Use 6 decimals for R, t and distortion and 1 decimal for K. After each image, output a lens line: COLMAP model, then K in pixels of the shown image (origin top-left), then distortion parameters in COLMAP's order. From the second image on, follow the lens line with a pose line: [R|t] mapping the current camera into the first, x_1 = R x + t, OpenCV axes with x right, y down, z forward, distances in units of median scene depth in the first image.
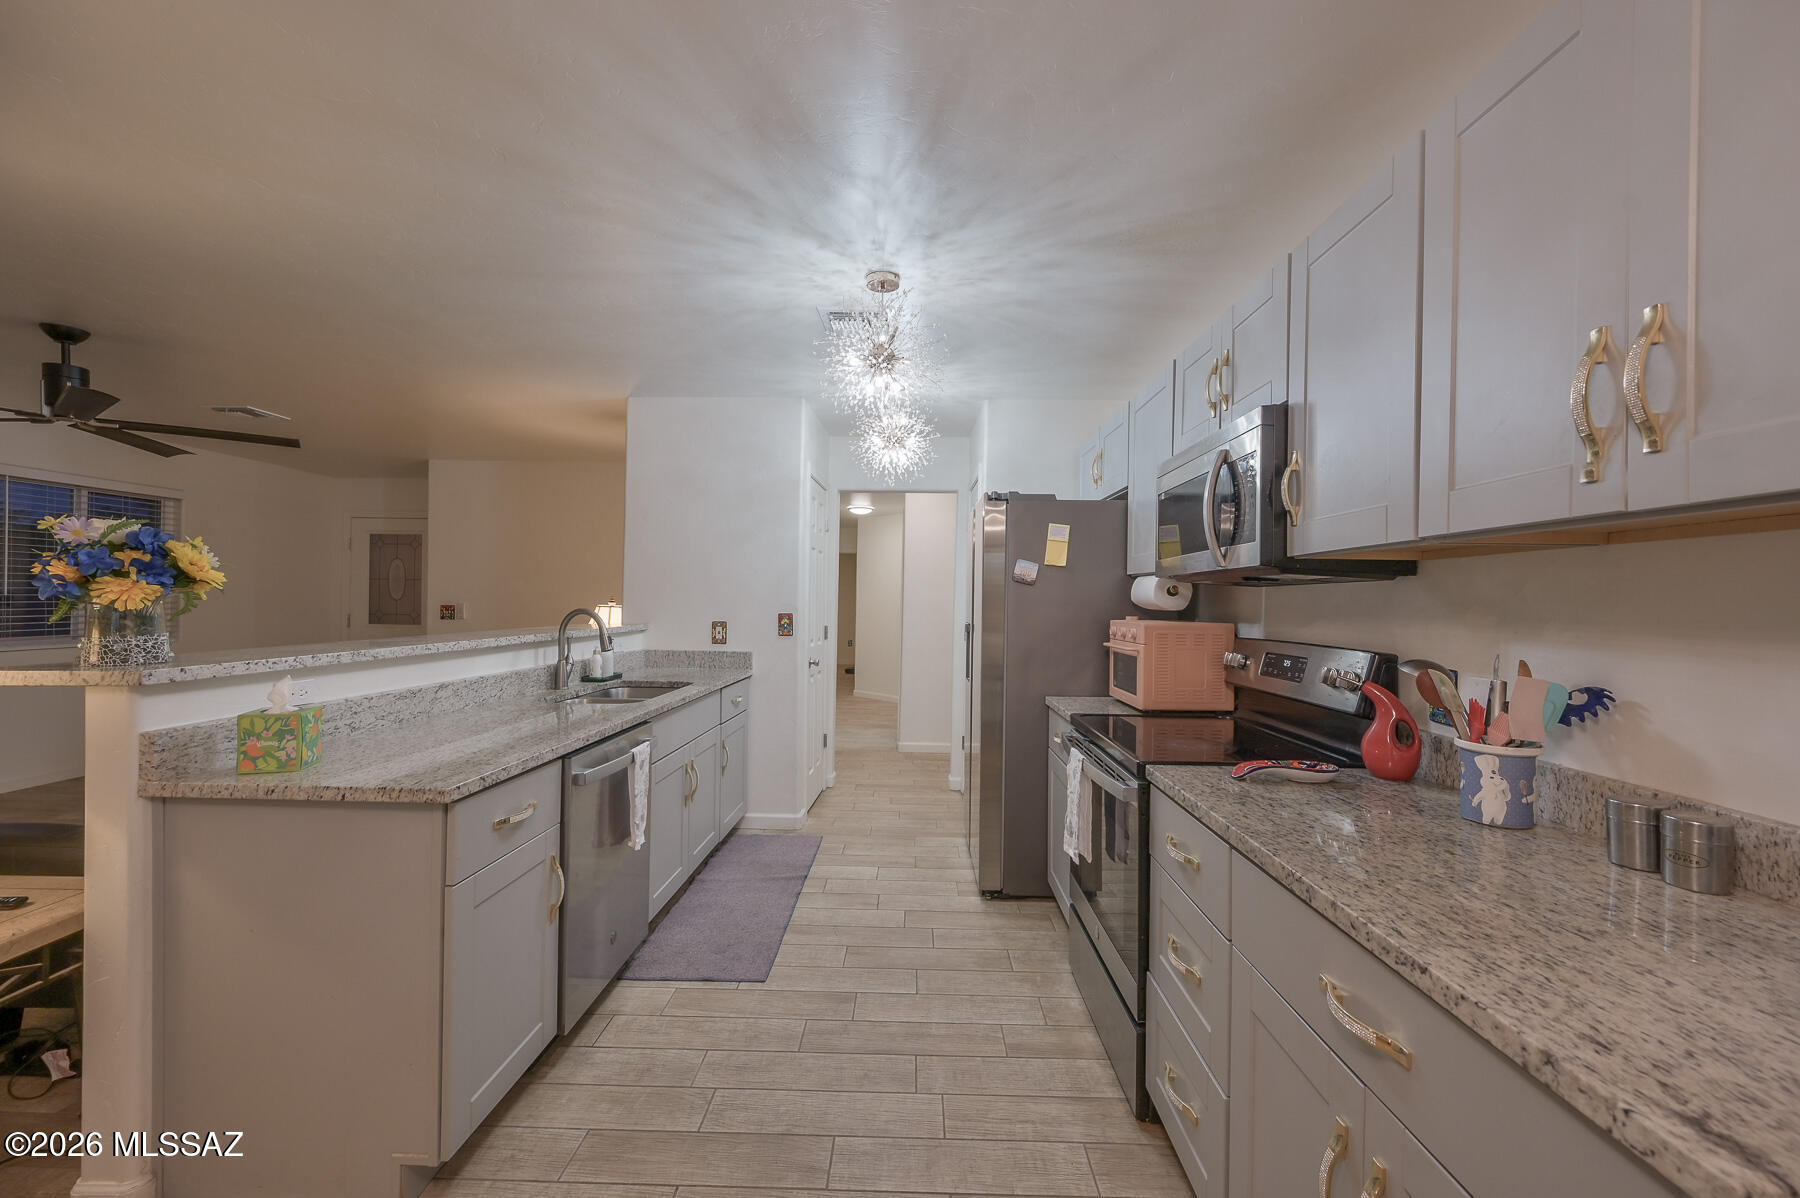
lens RADIAL K [[706.8, 0, 899.8], [0, 706.8, 602.8], [0, 0, 1]] dist [-0.005170, 0.001583]
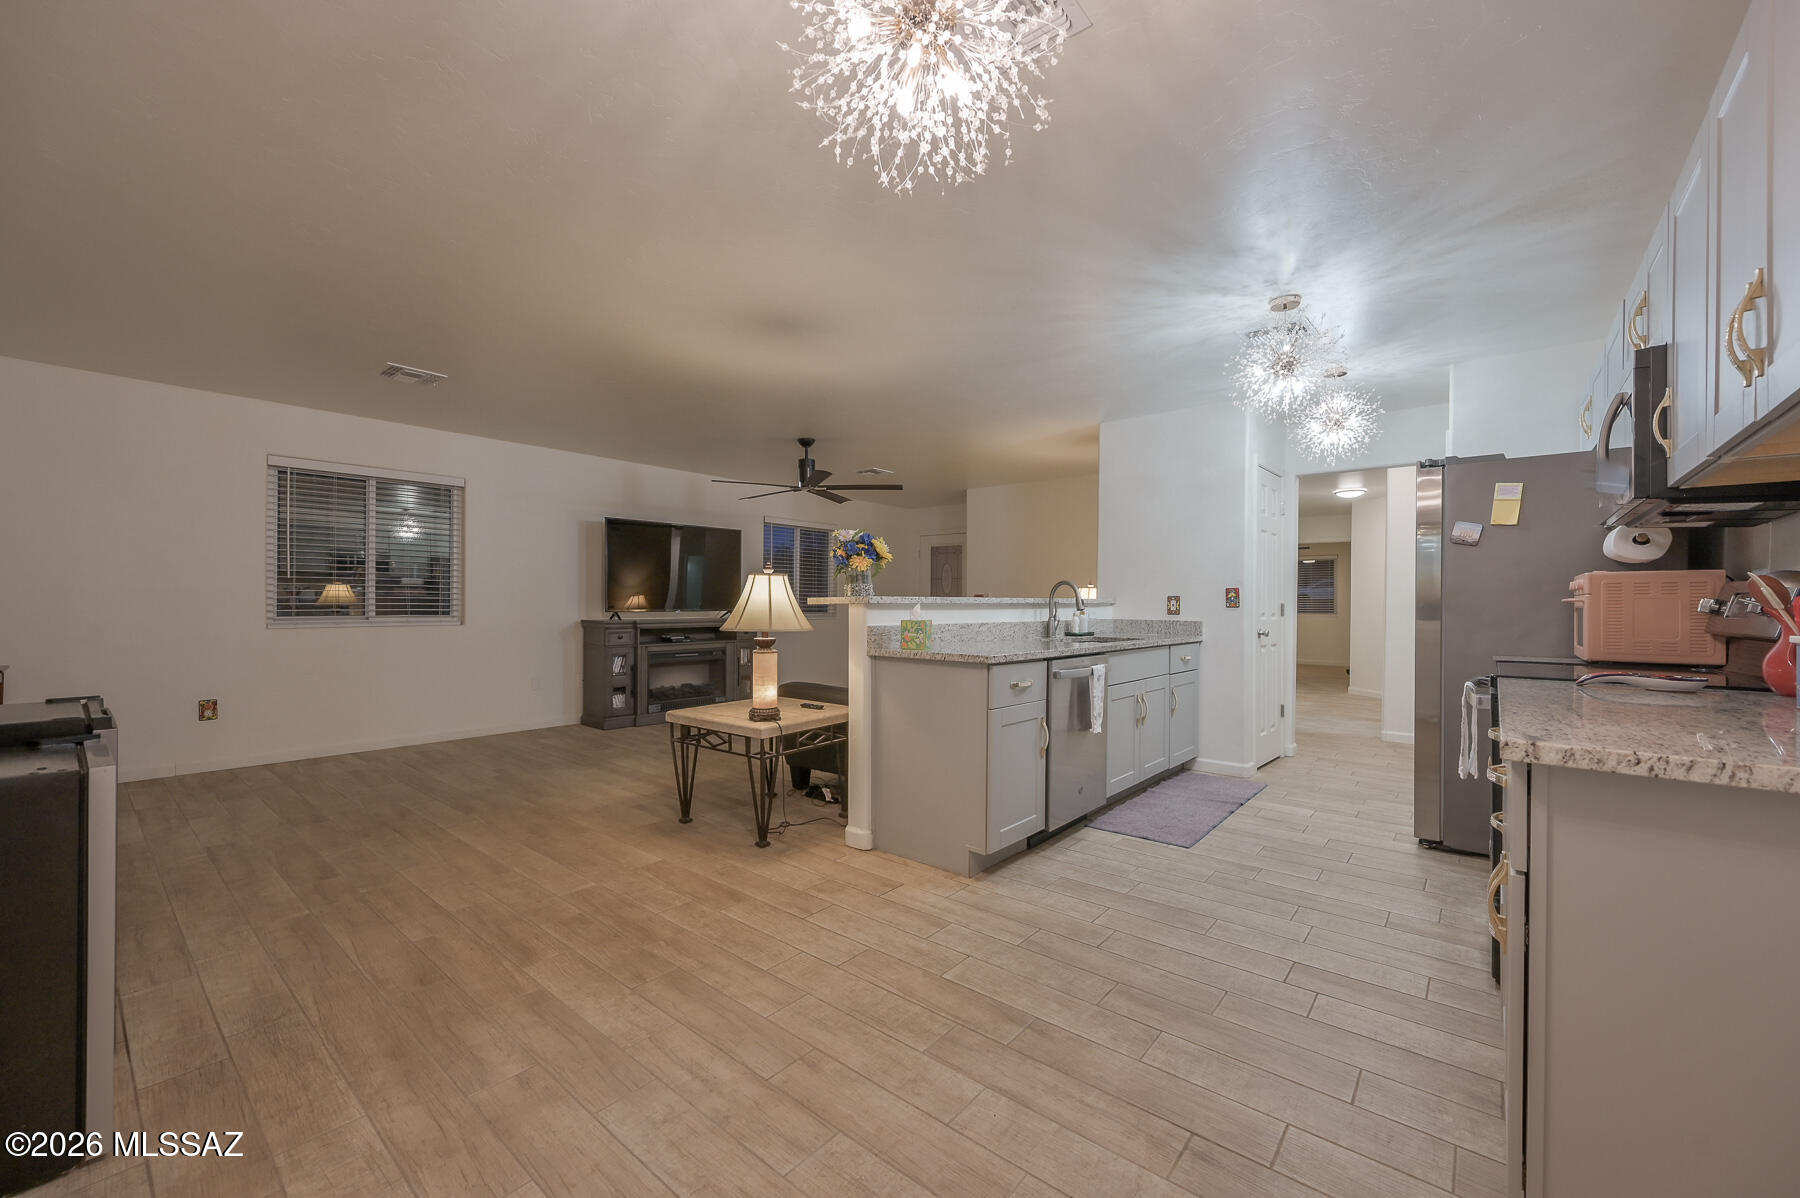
lens RADIAL K [[706.8, 0, 896.4], [0, 706.8, 601.8], [0, 0, 1]] dist [-0.005170, 0.001583]
pose [[0.778368, -0.009787, -0.627732, 0.214449], [0.002357, 0.999917, -0.012667, 0.081357], [0.627804, 0.008380, 0.778326, -0.380880]]
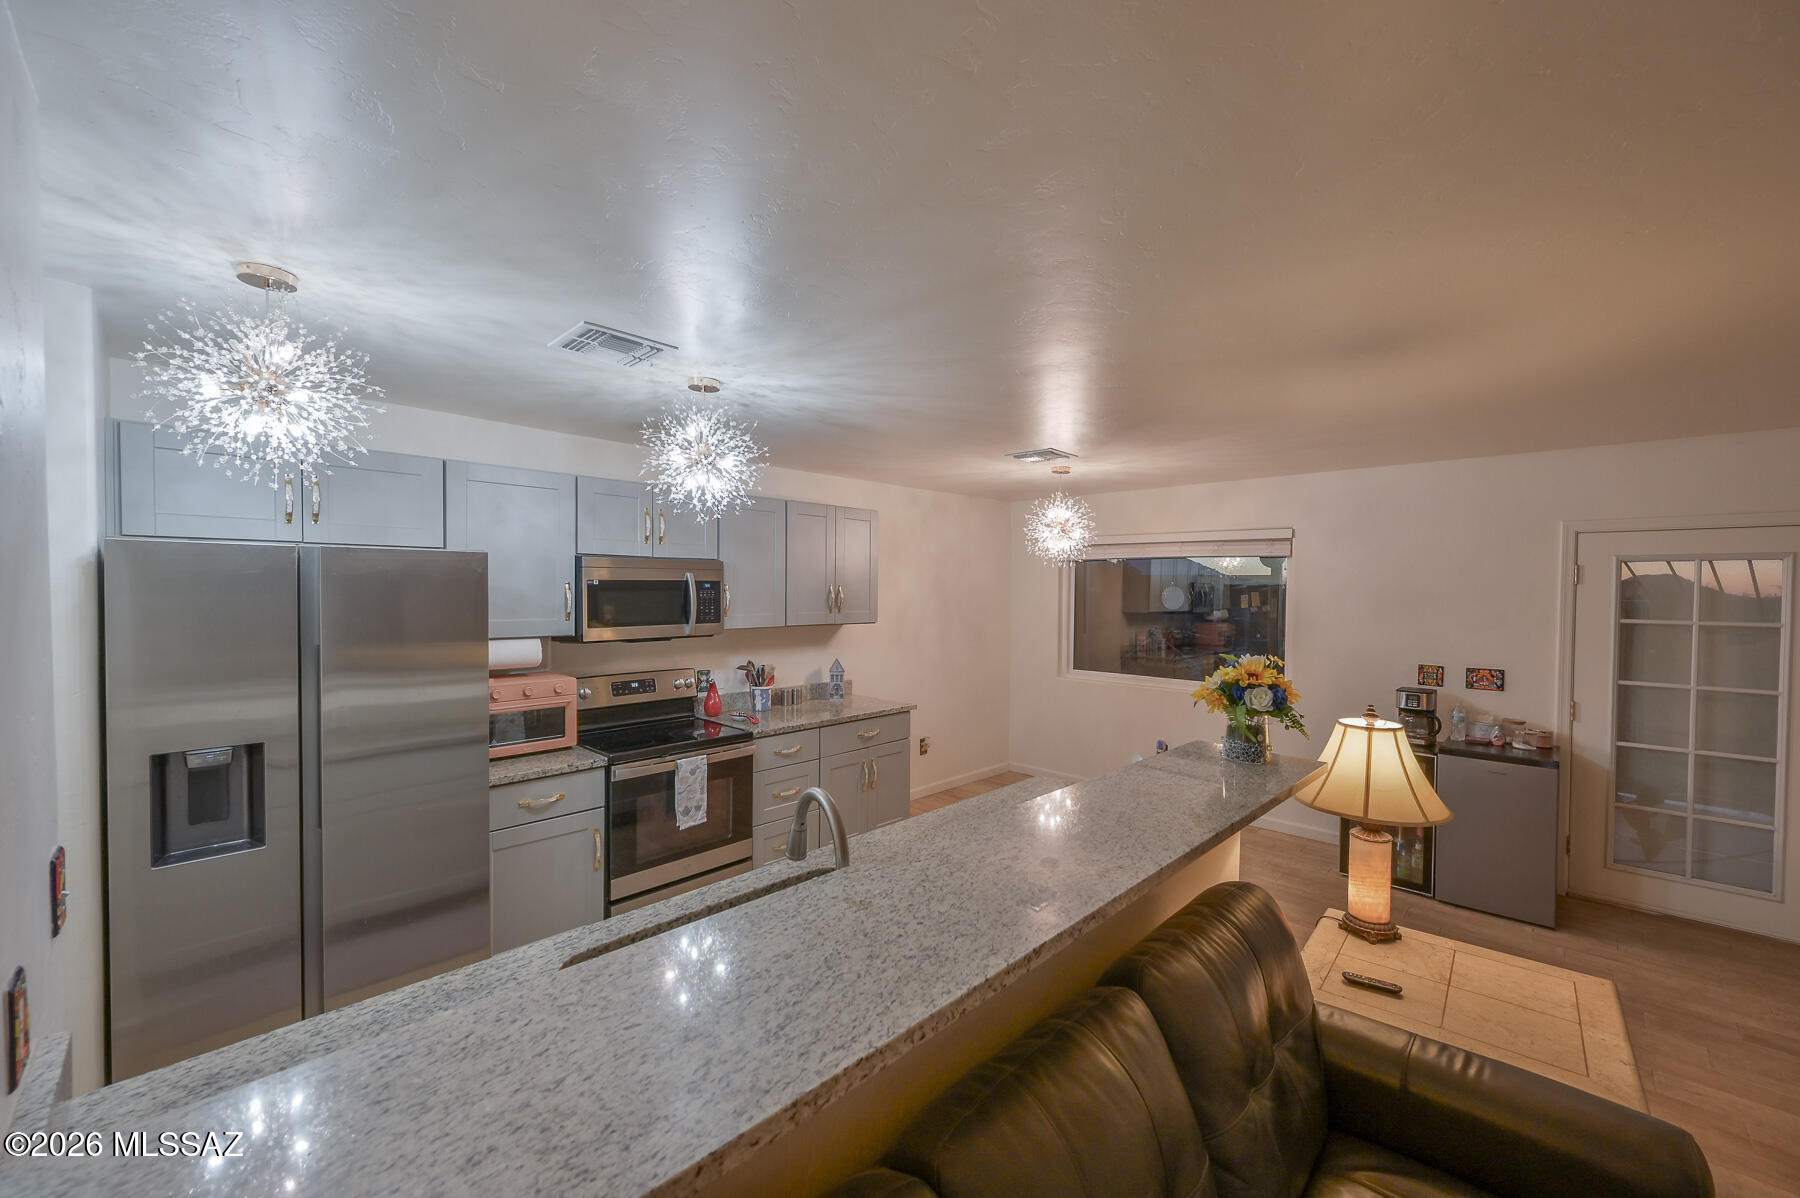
lens RADIAL K [[706.8, 0, 901.8], [0, 706.8, 600.0], [0, 0, 1]] dist [-0.005170, 0.001583]
pose [[-0.735924, -0.032361, 0.676290, -0.971632], [-0.017299, 0.999430, 0.028999, -0.162191], [-0.676843, 0.009641, -0.736064, 1.573614]]
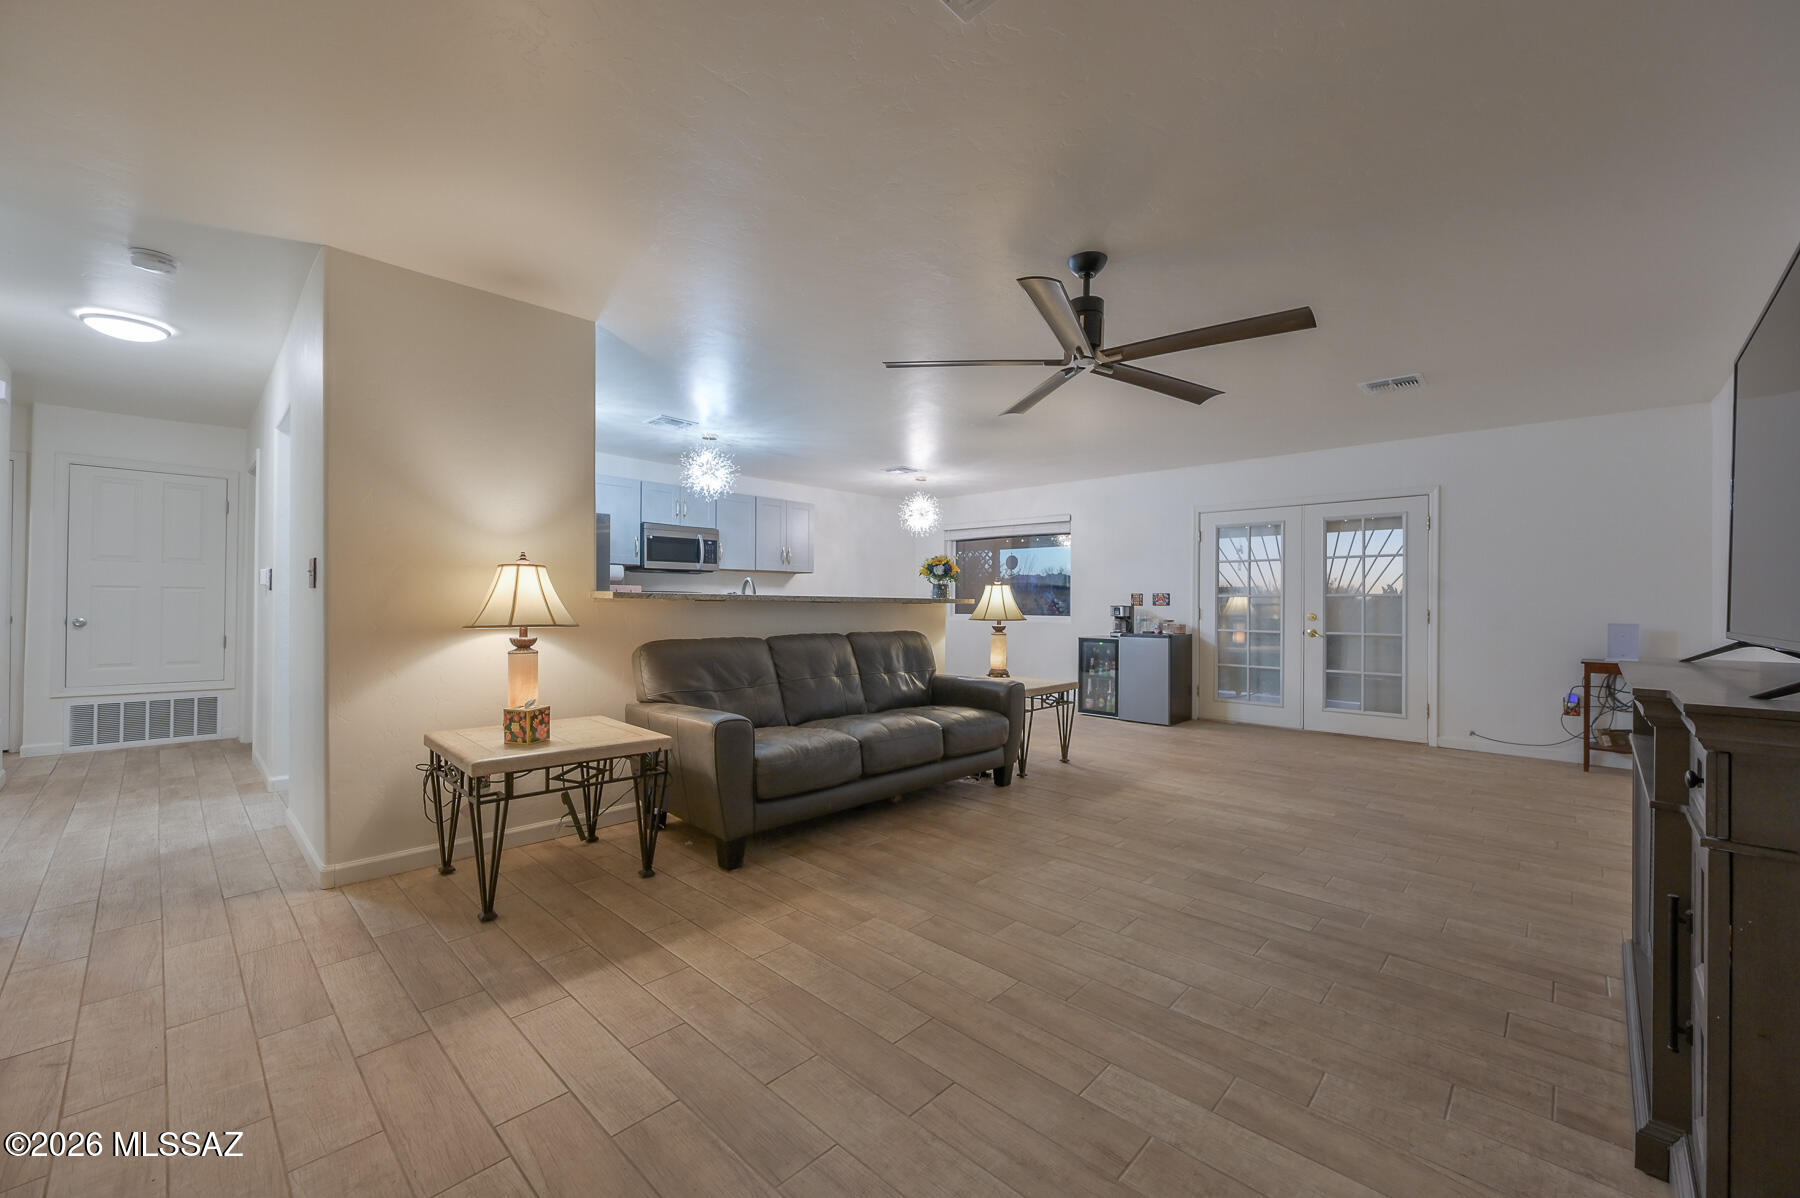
lens RADIAL K [[706.8, 0, 902.4], [0, 706.8, 602.3], [0, 0, 1]] dist [-0.005170, 0.001583]
pose [[-0.737450, -0.019074, 0.675132, -2.016368], [-0.017140, 0.999808, 0.009524, 0.048132], [-0.675184, -0.004549, -0.737636, 2.238770]]
